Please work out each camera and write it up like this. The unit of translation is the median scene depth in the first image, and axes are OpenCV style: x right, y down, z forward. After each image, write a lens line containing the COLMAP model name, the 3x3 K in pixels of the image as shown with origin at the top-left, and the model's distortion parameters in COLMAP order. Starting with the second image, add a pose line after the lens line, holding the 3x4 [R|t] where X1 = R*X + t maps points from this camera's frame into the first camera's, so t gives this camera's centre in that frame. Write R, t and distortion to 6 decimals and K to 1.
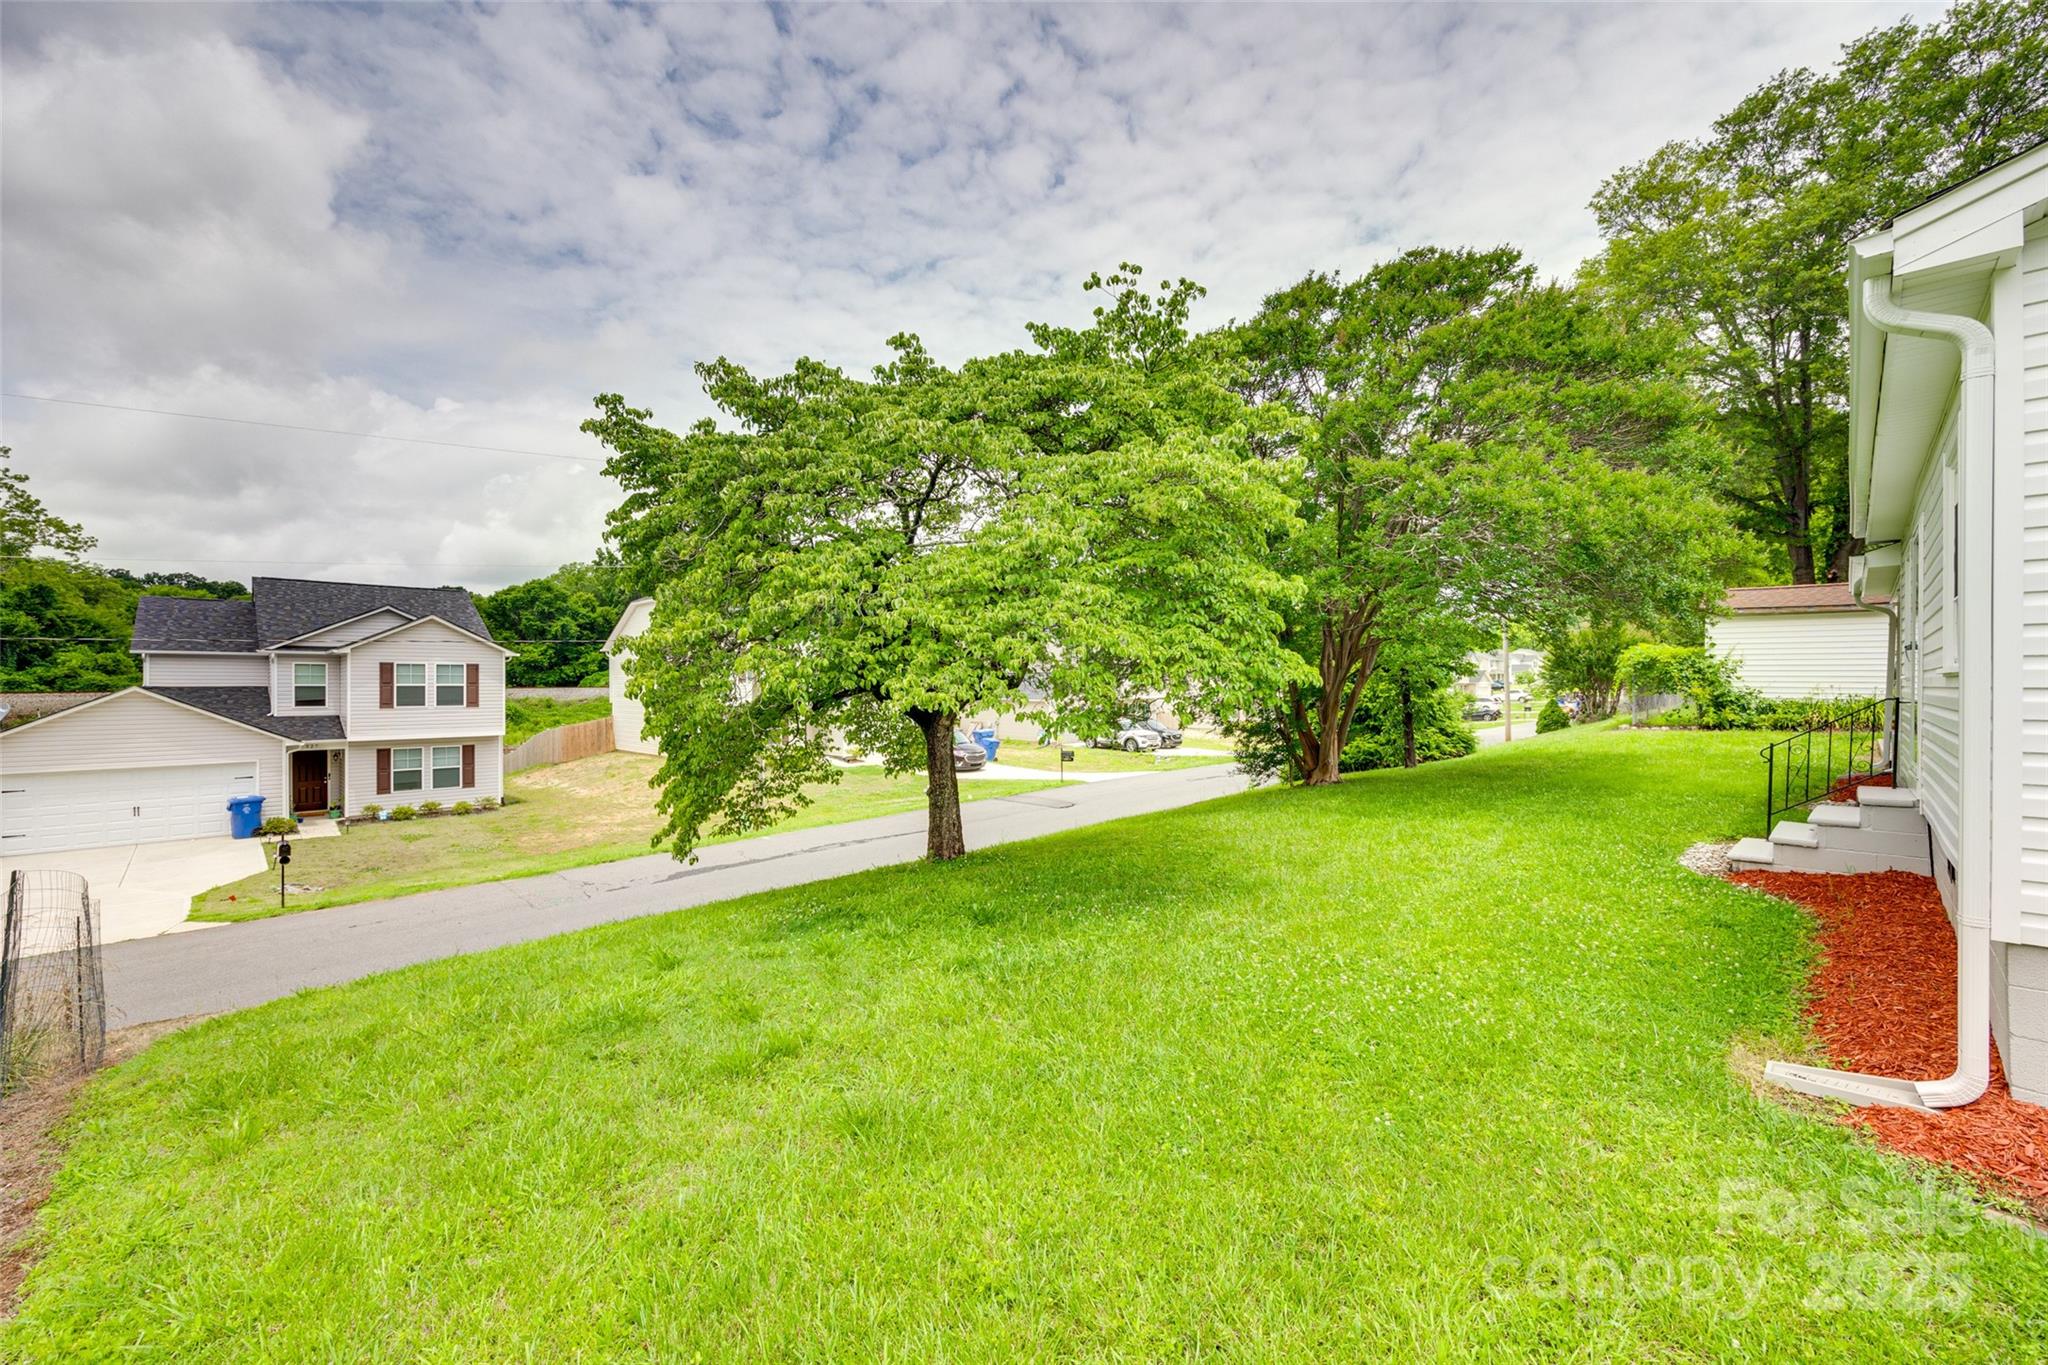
lens RADIAL K [[829.5, 0, 1032.5], [0, 829.5, 696.0], [0, 0, 1]] dist [-0.000647, 0.000167]
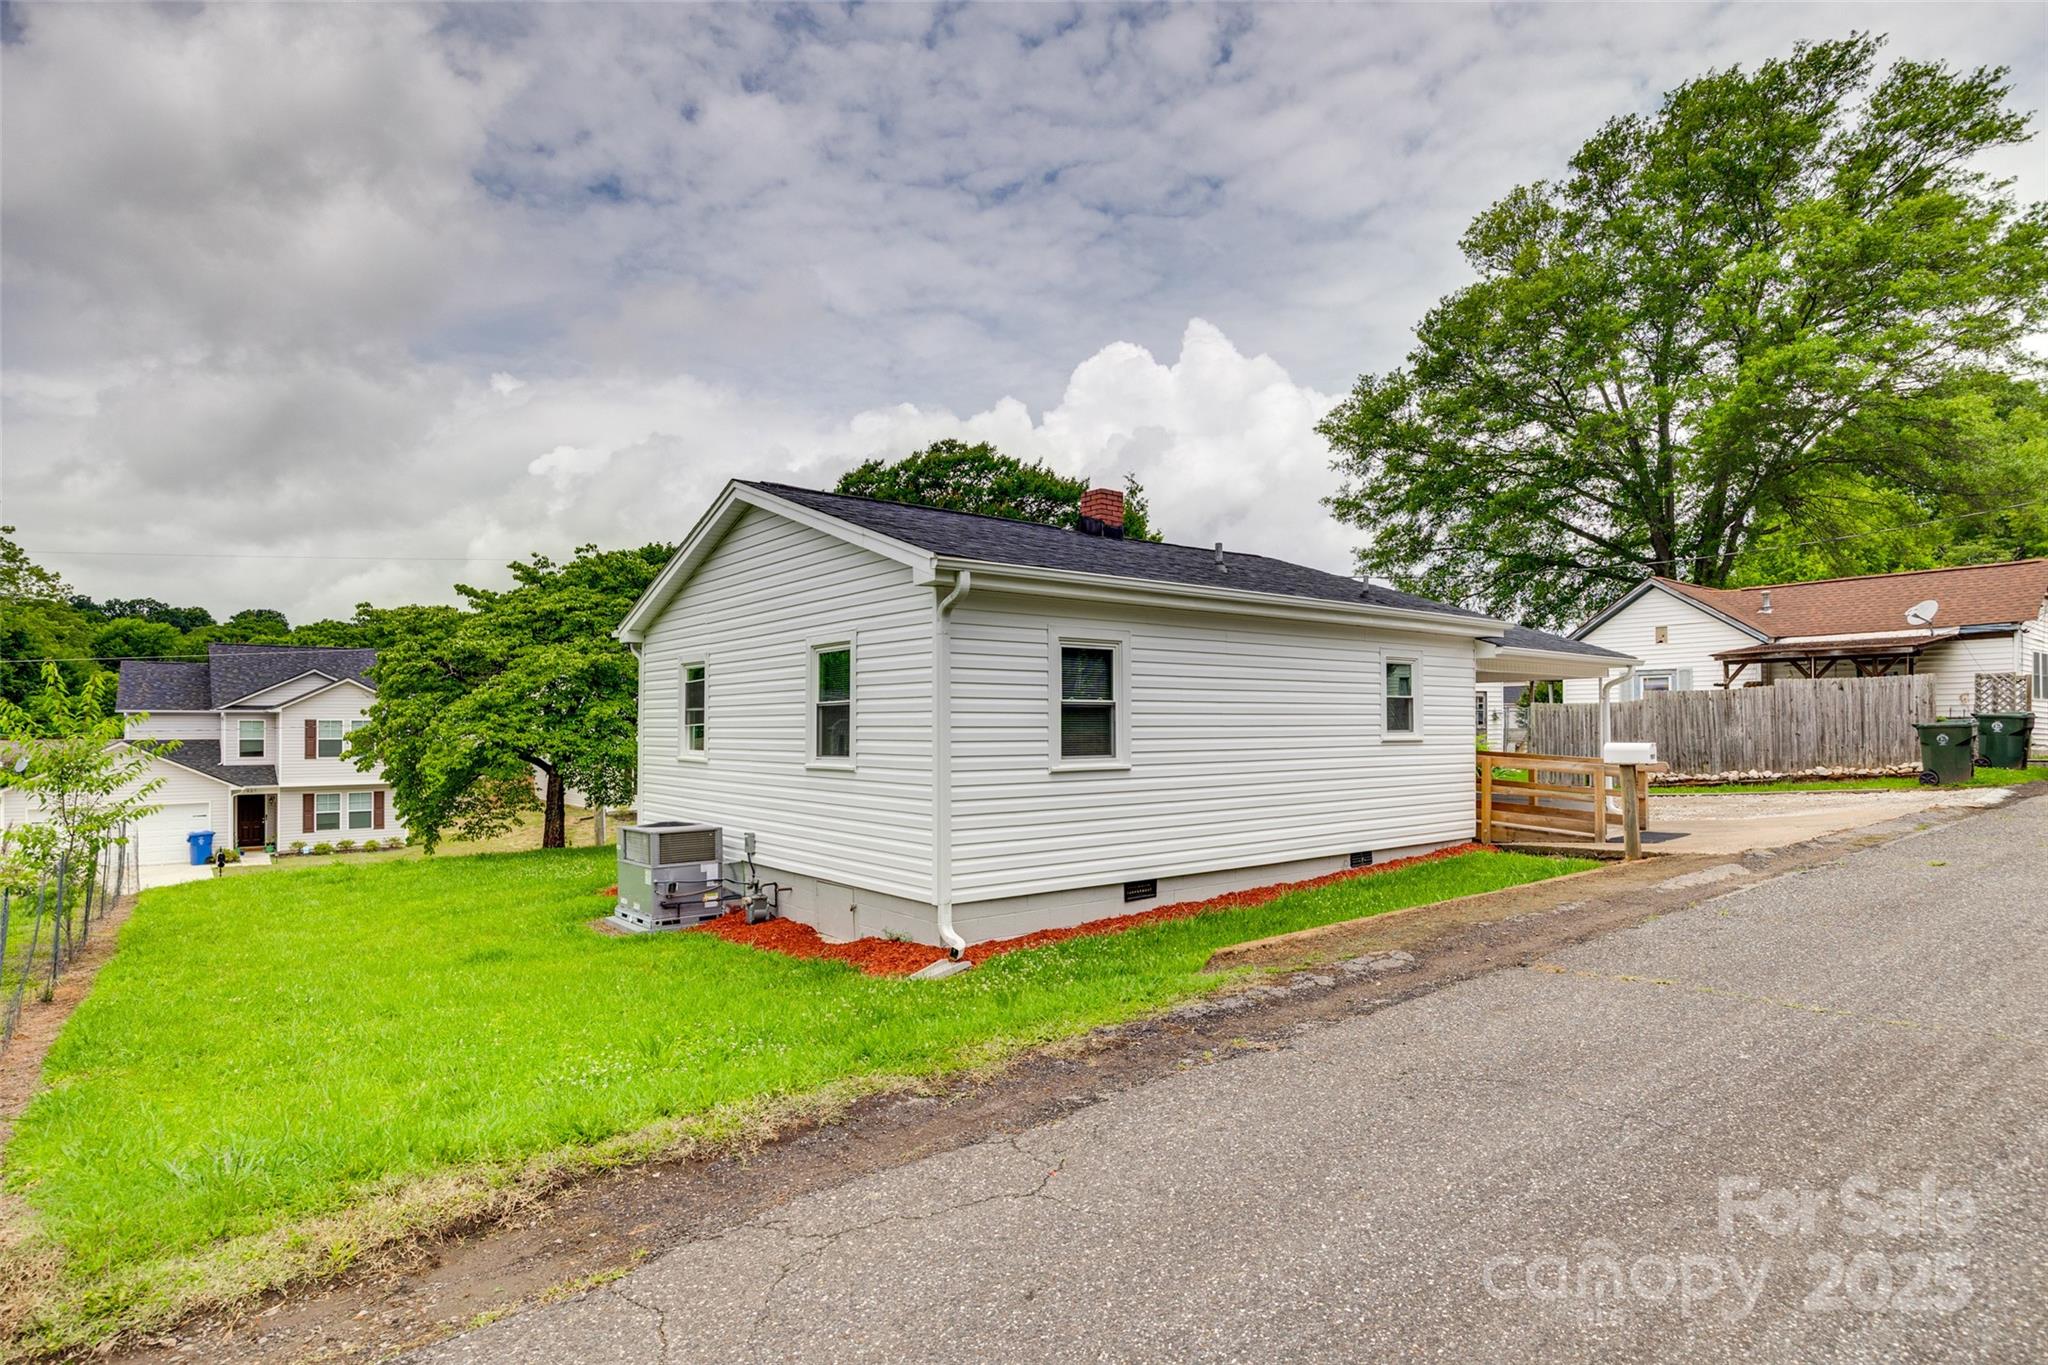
lens RADIAL K [[1105.5, 0, 1029.6], [0, 1105.5, 725.1], [0, 0, 1]] dist [-0.002496, -0.000609]
pose [[0.992798, -0.001089, -0.119798, 0.408196], [-0.000411, 0.999922, -0.012492, -0.013499], [0.119802, 0.012451, 0.992720, -0.418251]]
